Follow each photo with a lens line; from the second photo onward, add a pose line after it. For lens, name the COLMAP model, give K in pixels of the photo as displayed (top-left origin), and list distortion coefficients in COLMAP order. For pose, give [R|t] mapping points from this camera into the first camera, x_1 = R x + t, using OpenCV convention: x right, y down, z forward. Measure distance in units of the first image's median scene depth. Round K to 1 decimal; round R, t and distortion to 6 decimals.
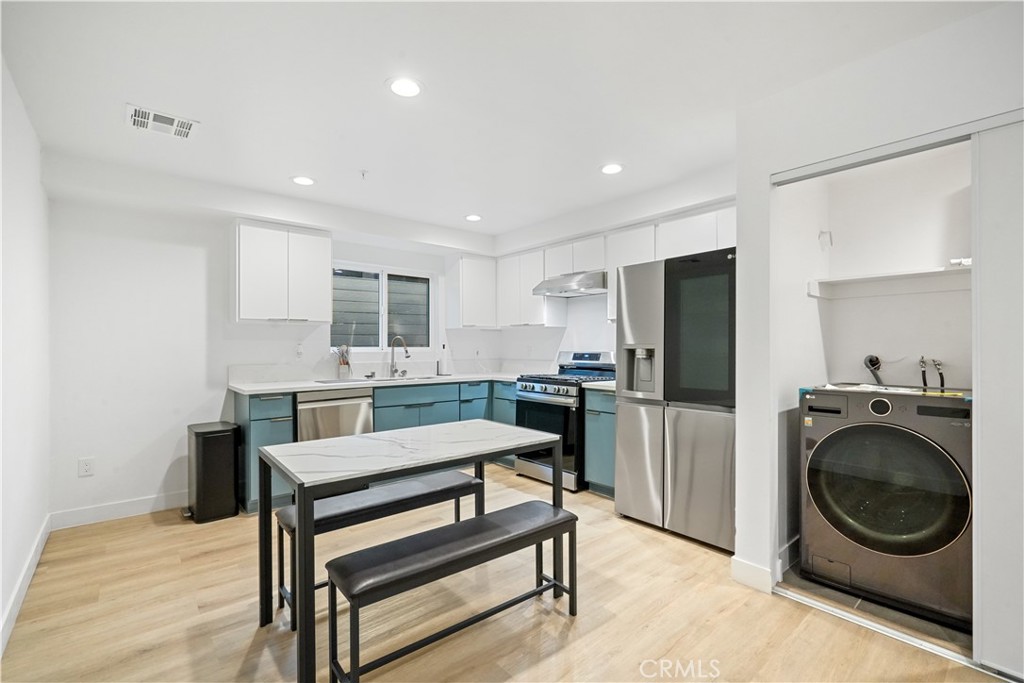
lens RADIAL K [[459.3, 0, 513.2], [0, 459.3, 344.1], [0, 0, 1]] dist [-0.001993, 0.001453]
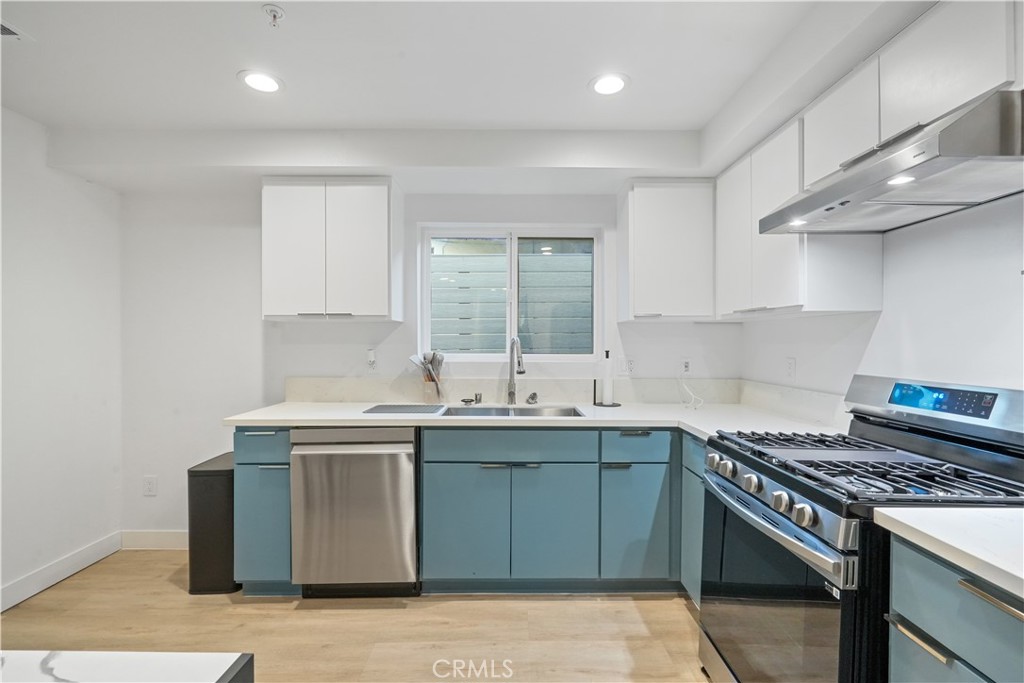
lens RADIAL K [[459.3, 0, 513.3], [0, 459.3, 343.9], [0, 0, 1]] dist [-0.001993, 0.001453]
pose [[0.765474, 0.007680, -0.643421, 0.159519], [-0.000865, 0.999940, 0.010907, -0.017406], [0.643466, -0.007792, 0.765435, 0.645674]]
